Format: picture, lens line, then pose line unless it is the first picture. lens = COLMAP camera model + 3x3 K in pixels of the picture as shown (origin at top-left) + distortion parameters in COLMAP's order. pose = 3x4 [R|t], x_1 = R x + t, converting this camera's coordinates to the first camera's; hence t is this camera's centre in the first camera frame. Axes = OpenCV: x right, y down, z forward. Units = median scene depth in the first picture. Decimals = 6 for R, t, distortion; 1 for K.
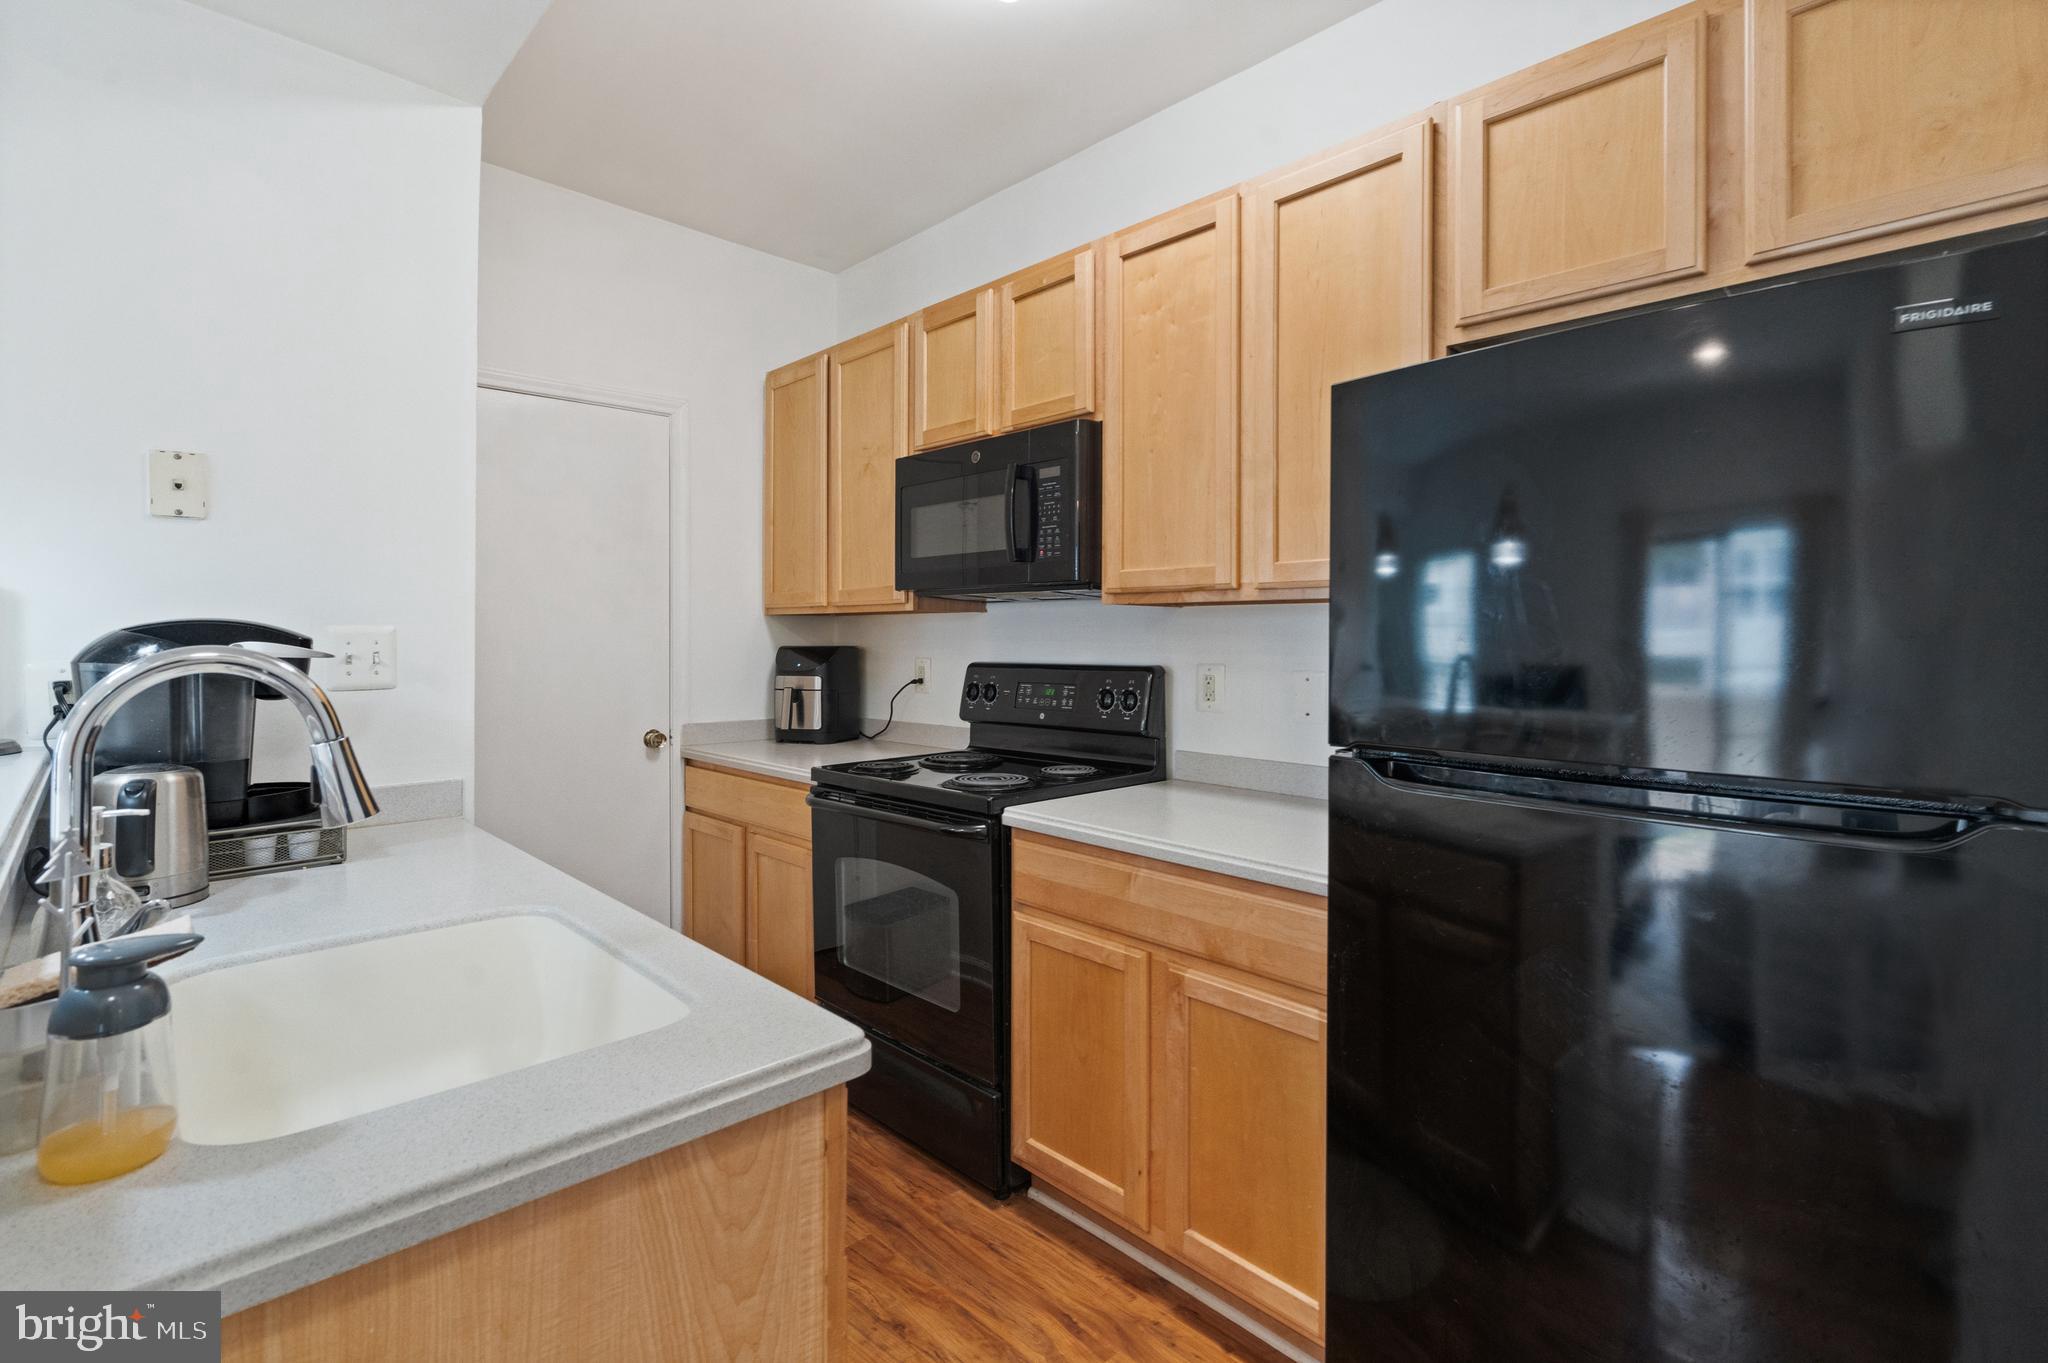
lens RADIAL K [[949.2, 0, 1043.0], [0, 949.2, 638.1], [0, 0, 1]] dist [-0.005635, 0.002504]
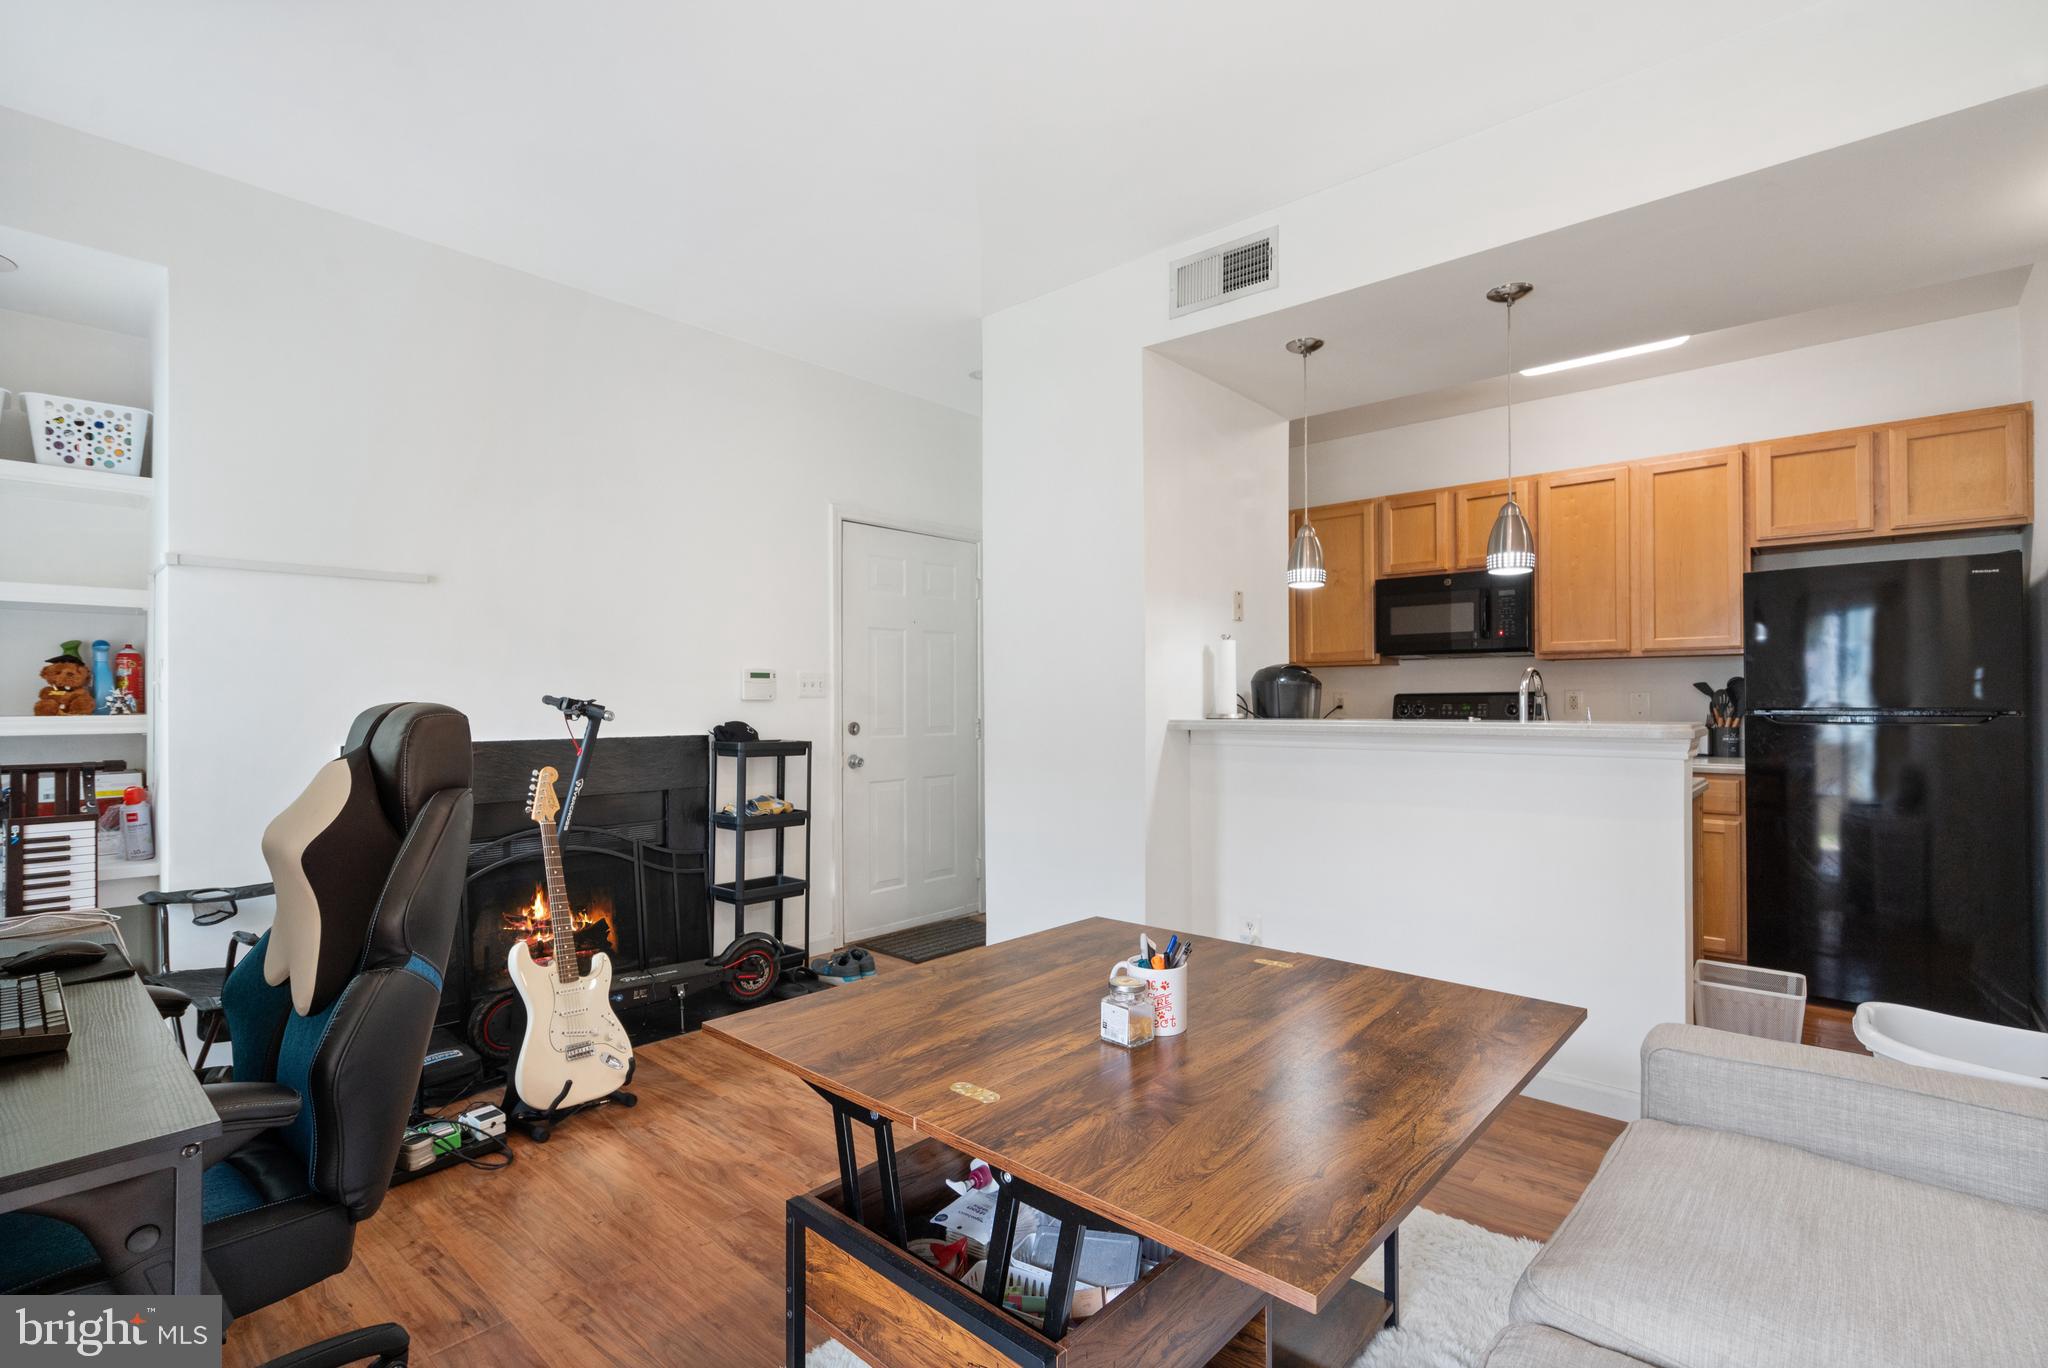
lens RADIAL K [[949.2, 0, 1029.7], [0, 949.2, 696.6], [0, 0, 1]] dist [-0.005635, 0.002504]
pose [[0.996845, -0.005479, 0.079186, -1.070941], [0.006409, 0.999913, -0.011493, 0.054014], [-0.079116, 0.011965, 0.996794, -0.827896]]
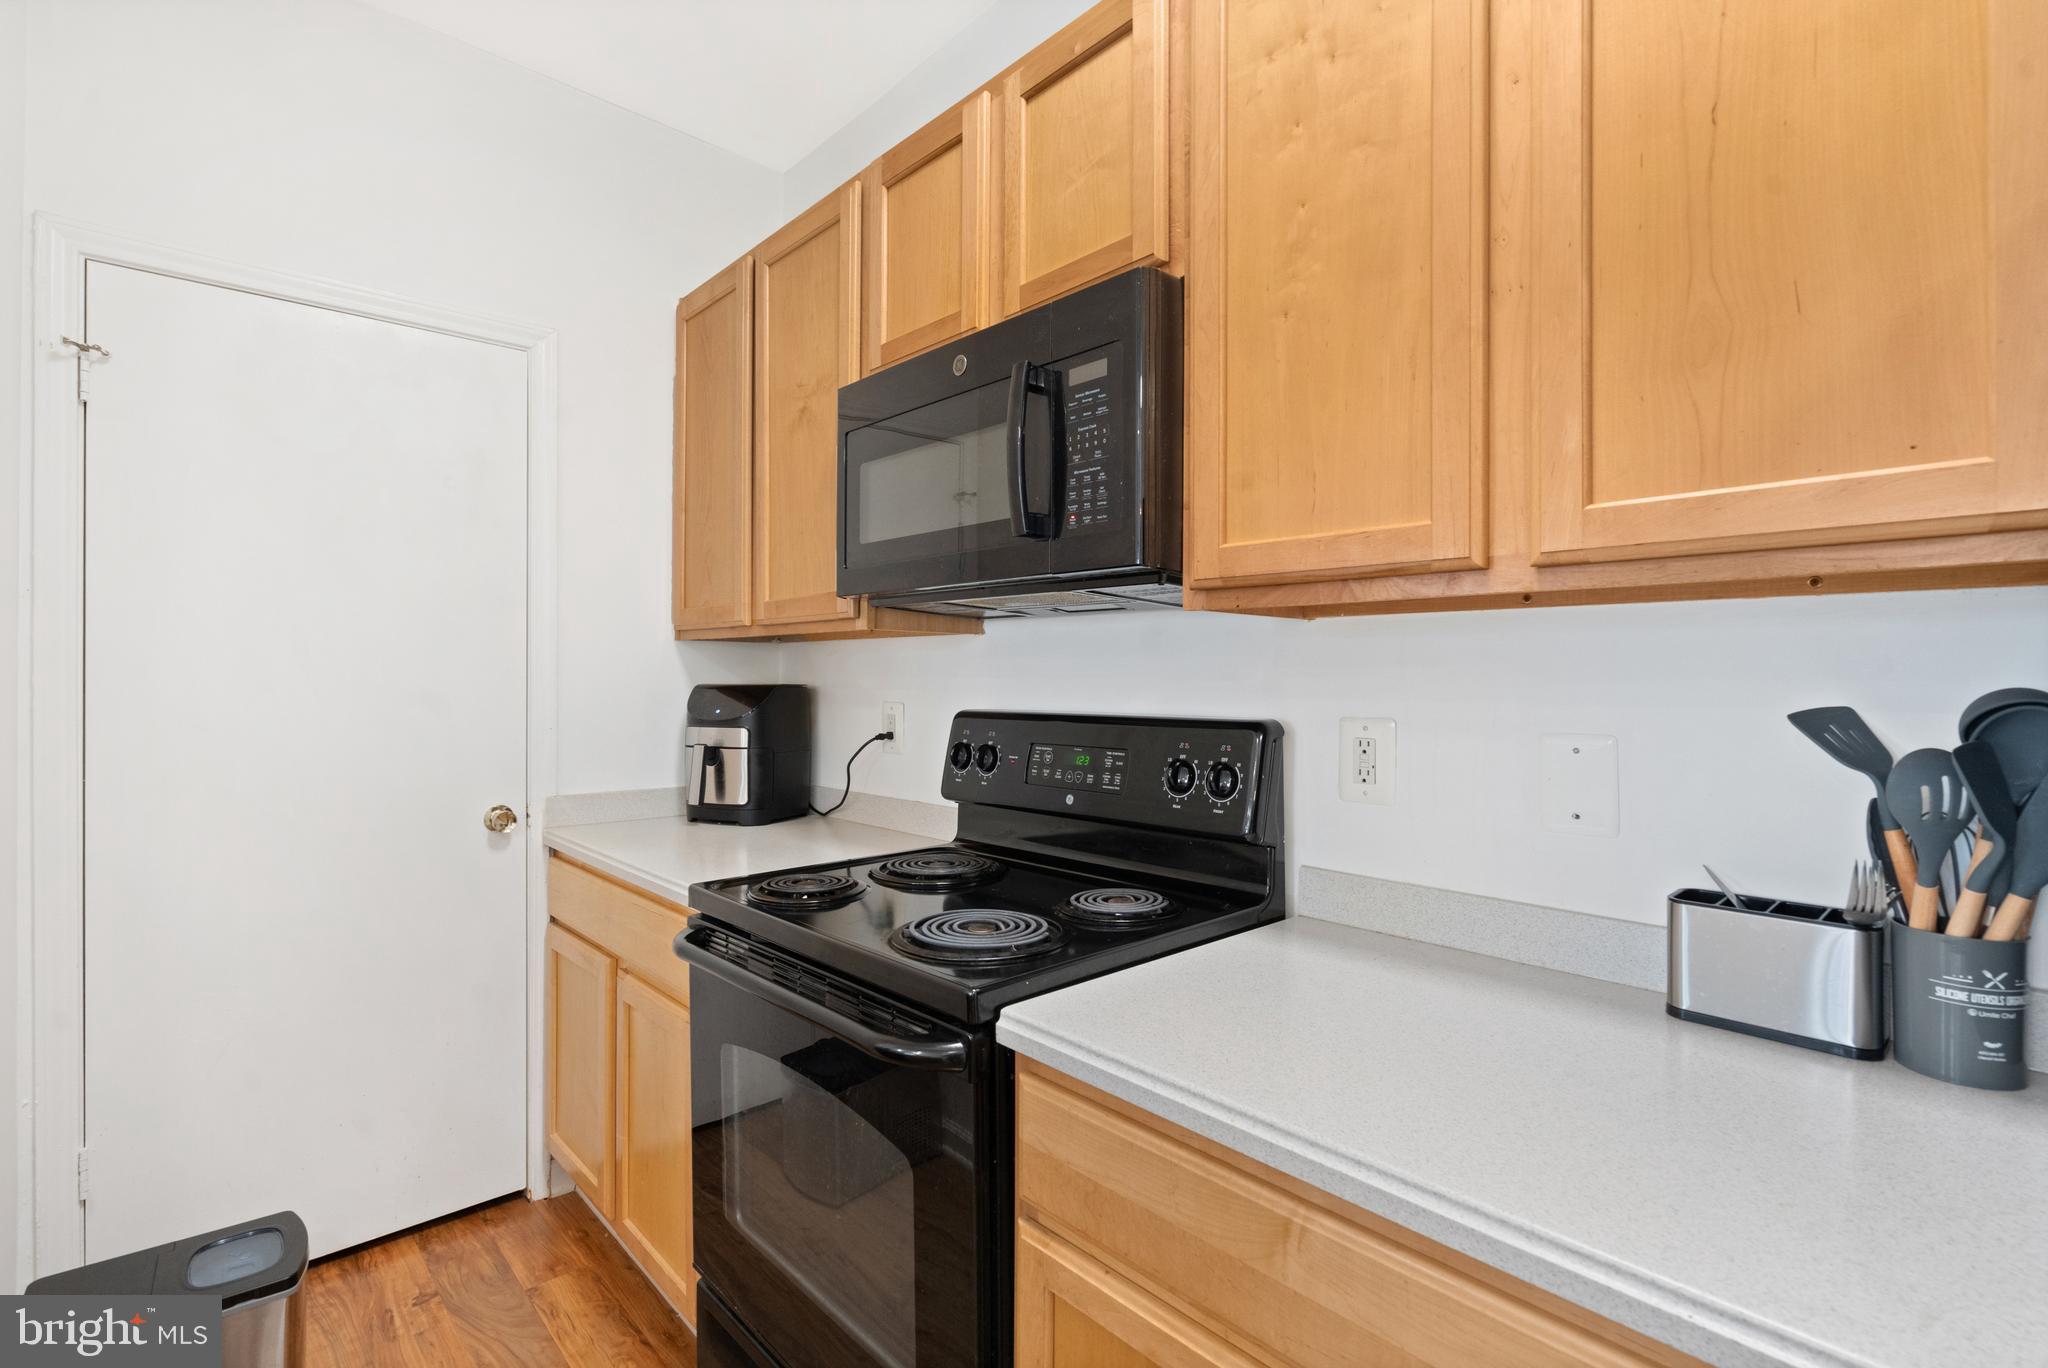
lens RADIAL K [[949.2, 0, 1022.3], [0, 949.2, 670.8], [0, 0, 1]] dist [-0.005635, 0.002504]
pose [[0.999233, 0.002427, -0.039089, -0.008569], [-0.002698, 0.999973, -0.006891, 0.003276], [0.039071, 0.006992, 0.999212, 0.419344]]
